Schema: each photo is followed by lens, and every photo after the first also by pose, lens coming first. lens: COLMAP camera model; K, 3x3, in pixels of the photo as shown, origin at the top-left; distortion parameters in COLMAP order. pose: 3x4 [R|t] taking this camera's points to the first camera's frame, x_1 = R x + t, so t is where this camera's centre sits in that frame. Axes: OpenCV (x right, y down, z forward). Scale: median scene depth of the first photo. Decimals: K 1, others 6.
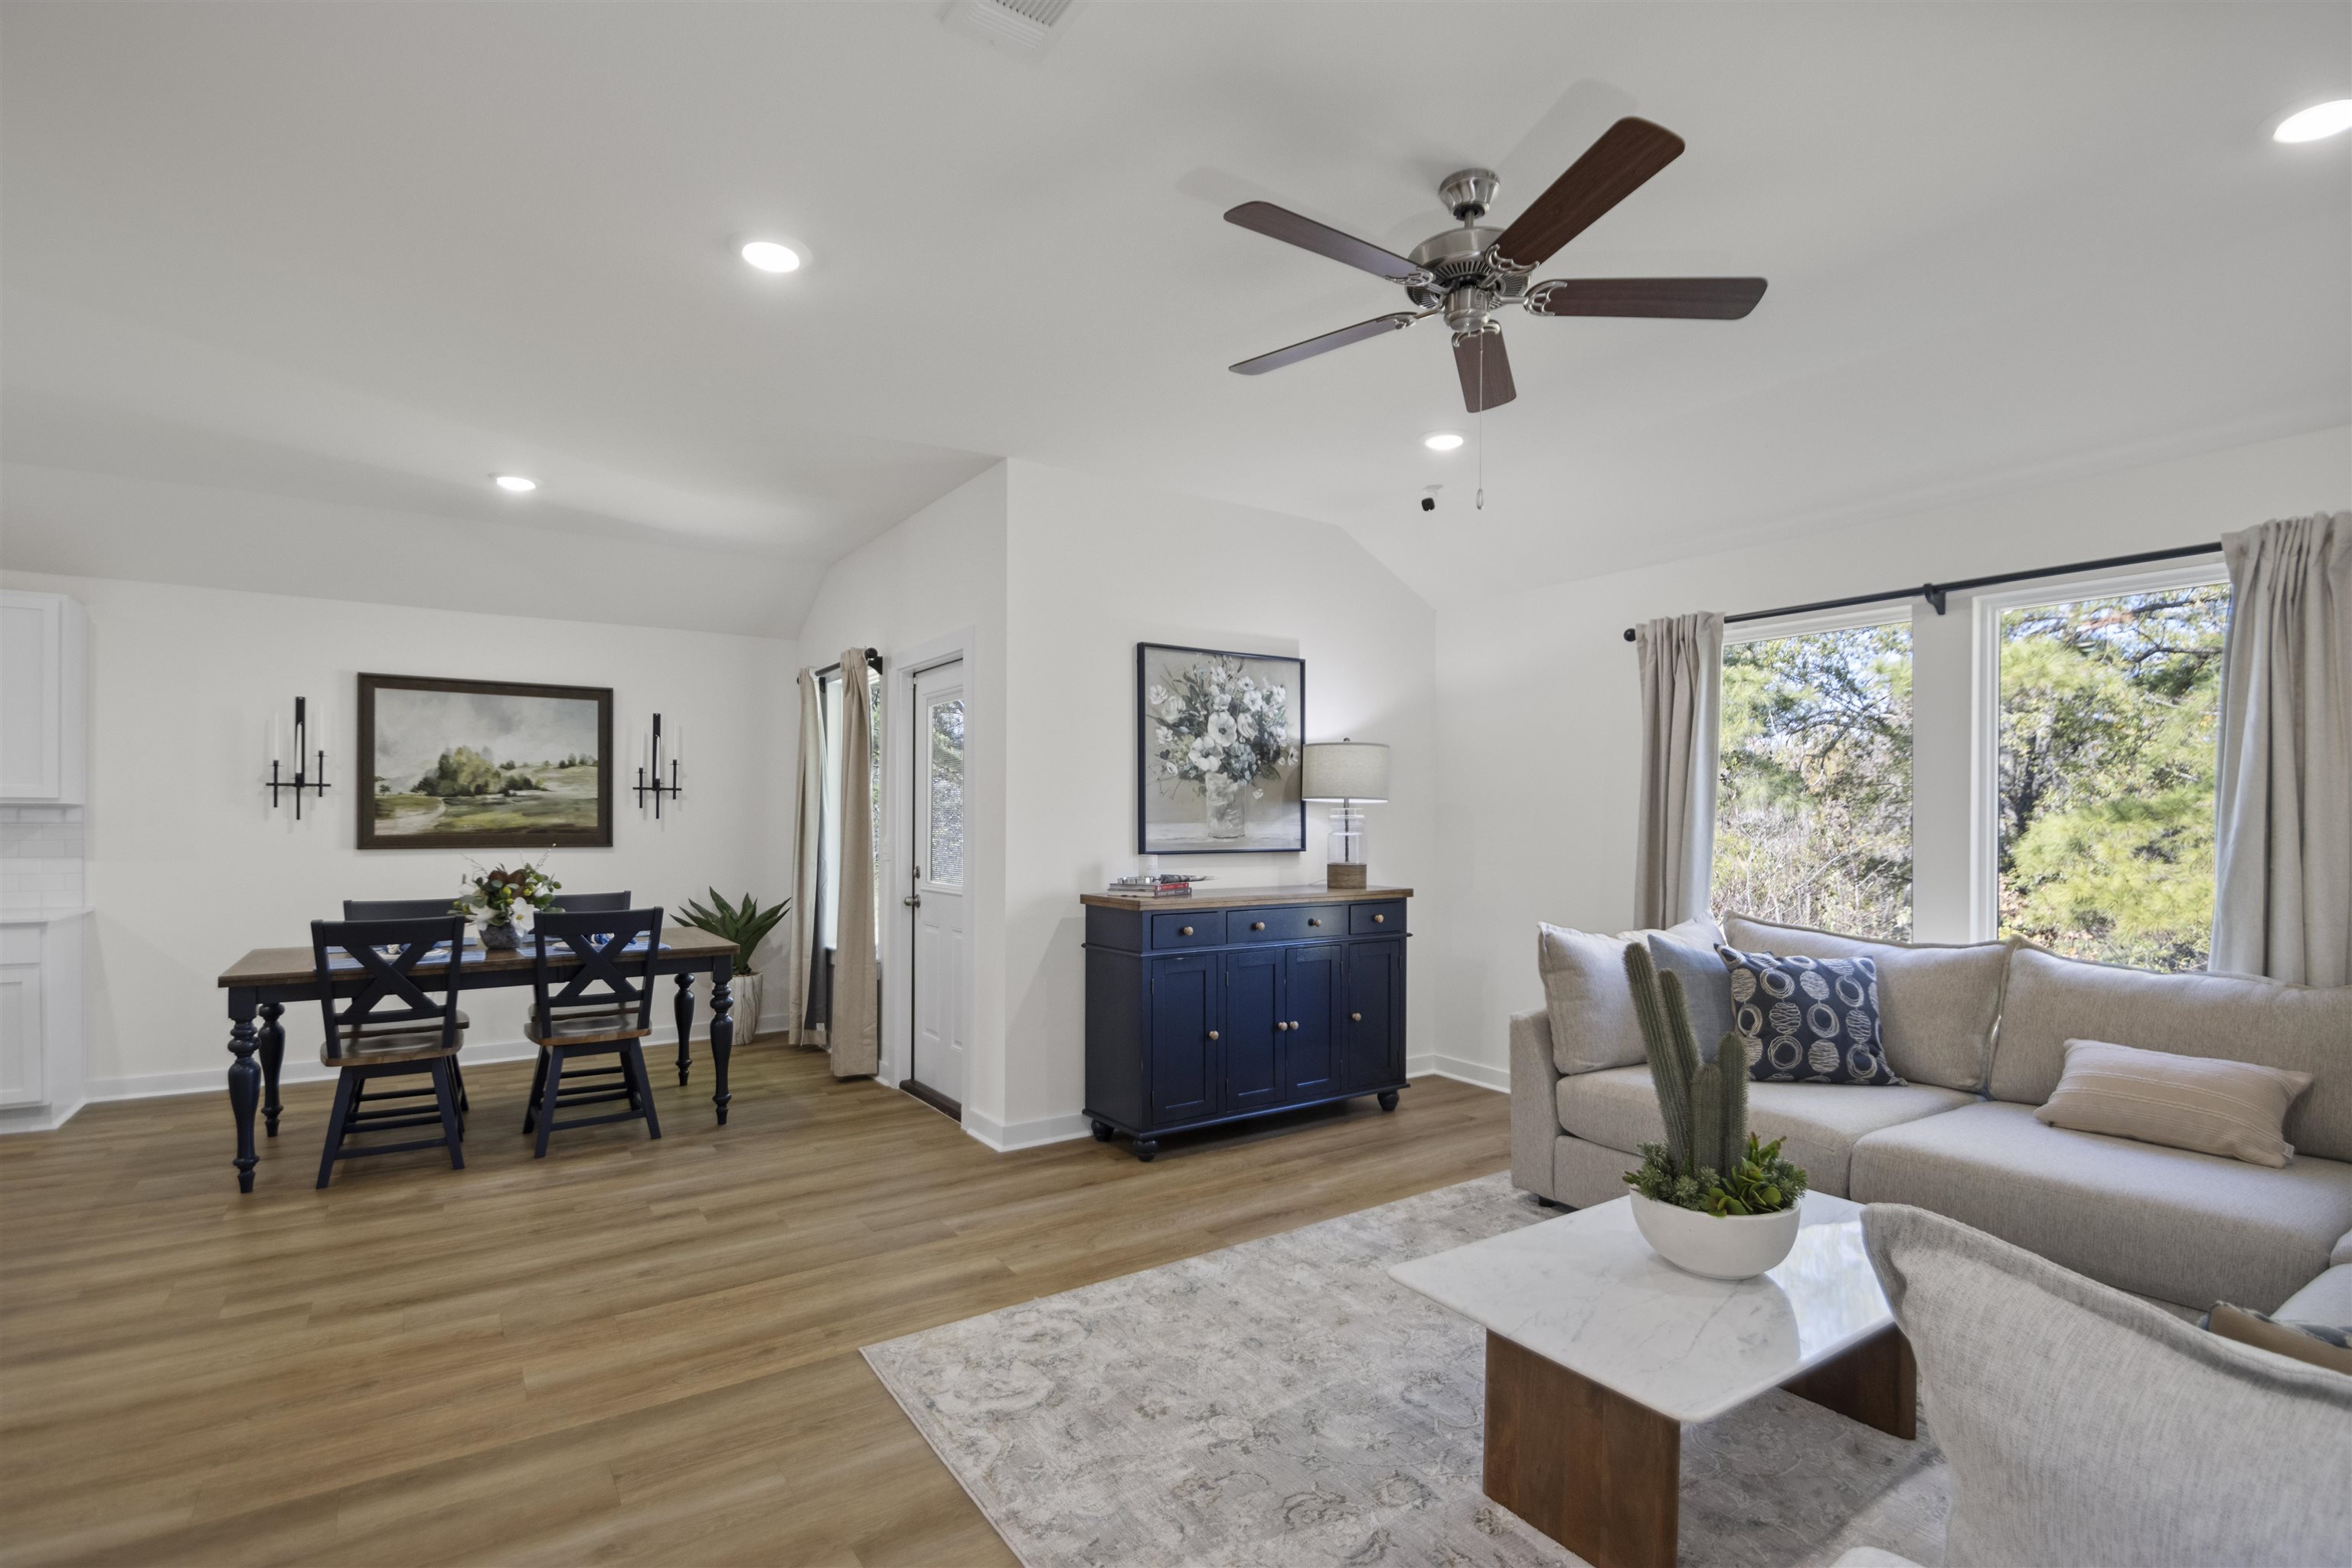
lens RADIAL K [[1091.3, 0, 1183.3], [0, 1091.3, 816.4], [0, 0, 1]] dist [-0.001696, -0.000211]
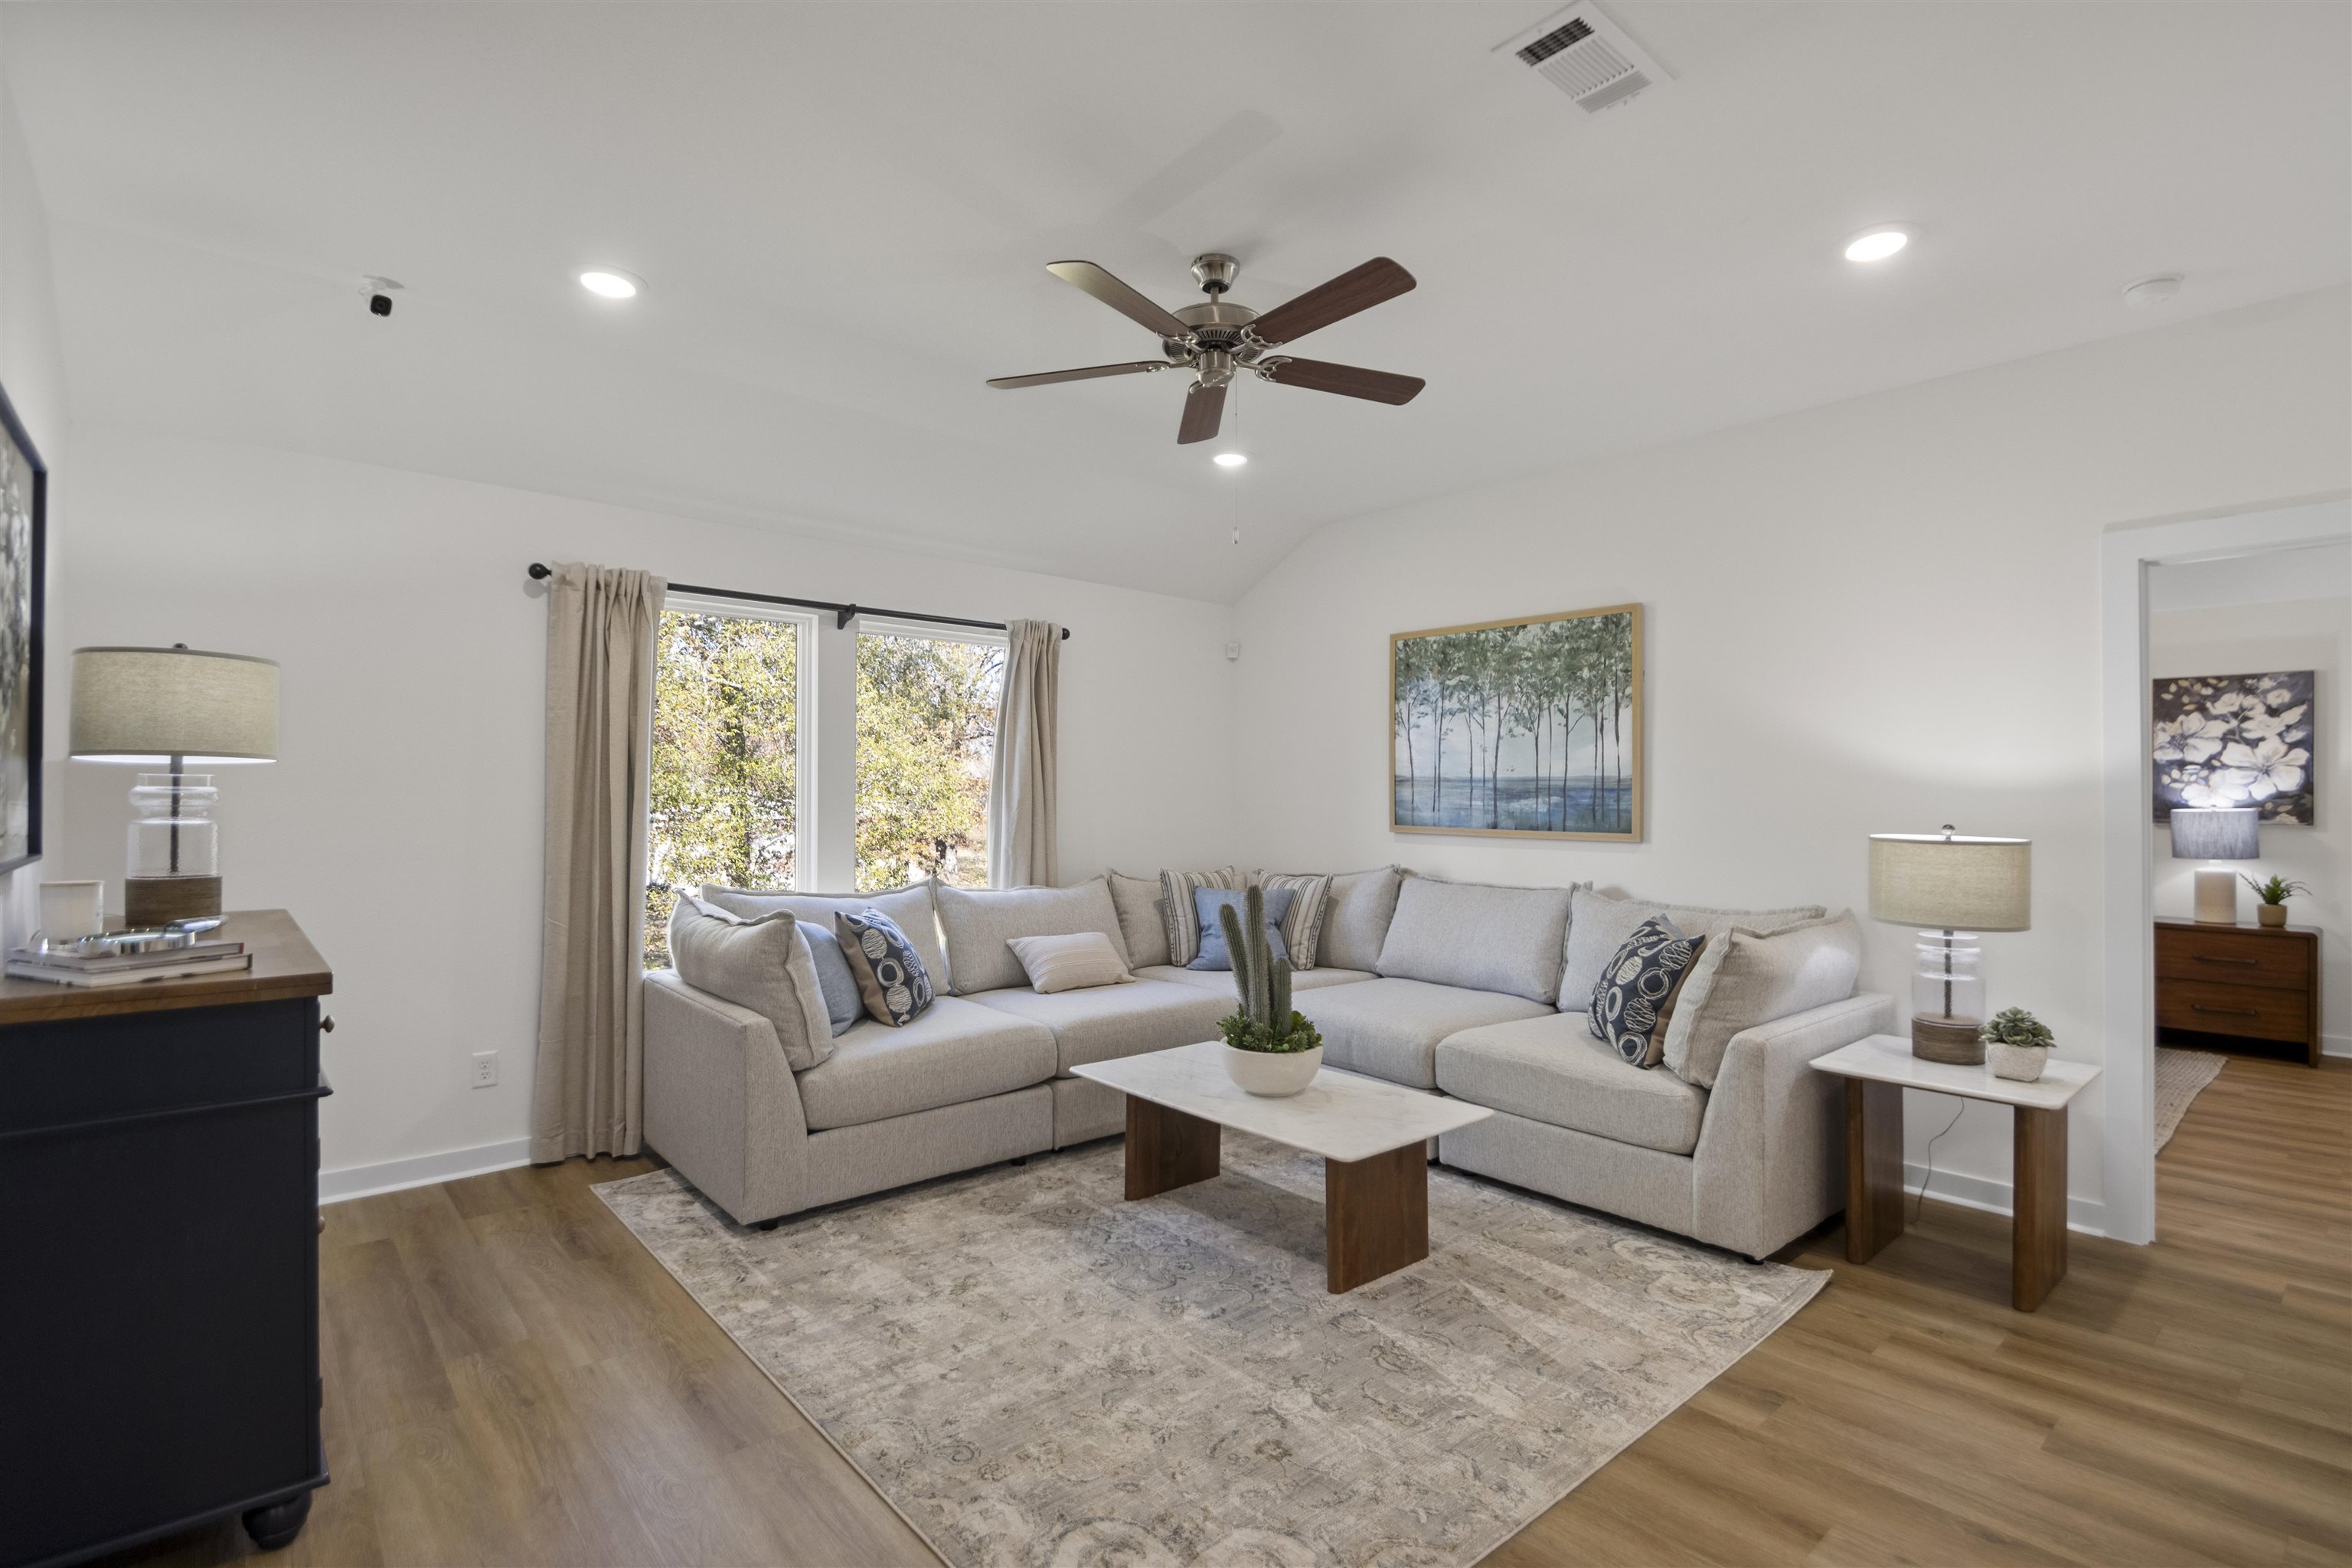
lens RADIAL K [[1126.1, 0, 1176.0], [0, 1126.1, 784.0], [0, 0, 1]] dist [-0.001536, -0.000189]
pose [[-0.122118, 0.006229, 0.992496, -0.637381], [-0.007086, 0.999949, -0.007148, -0.003233], [-0.992490, -0.007906, -0.122068, 0.800922]]
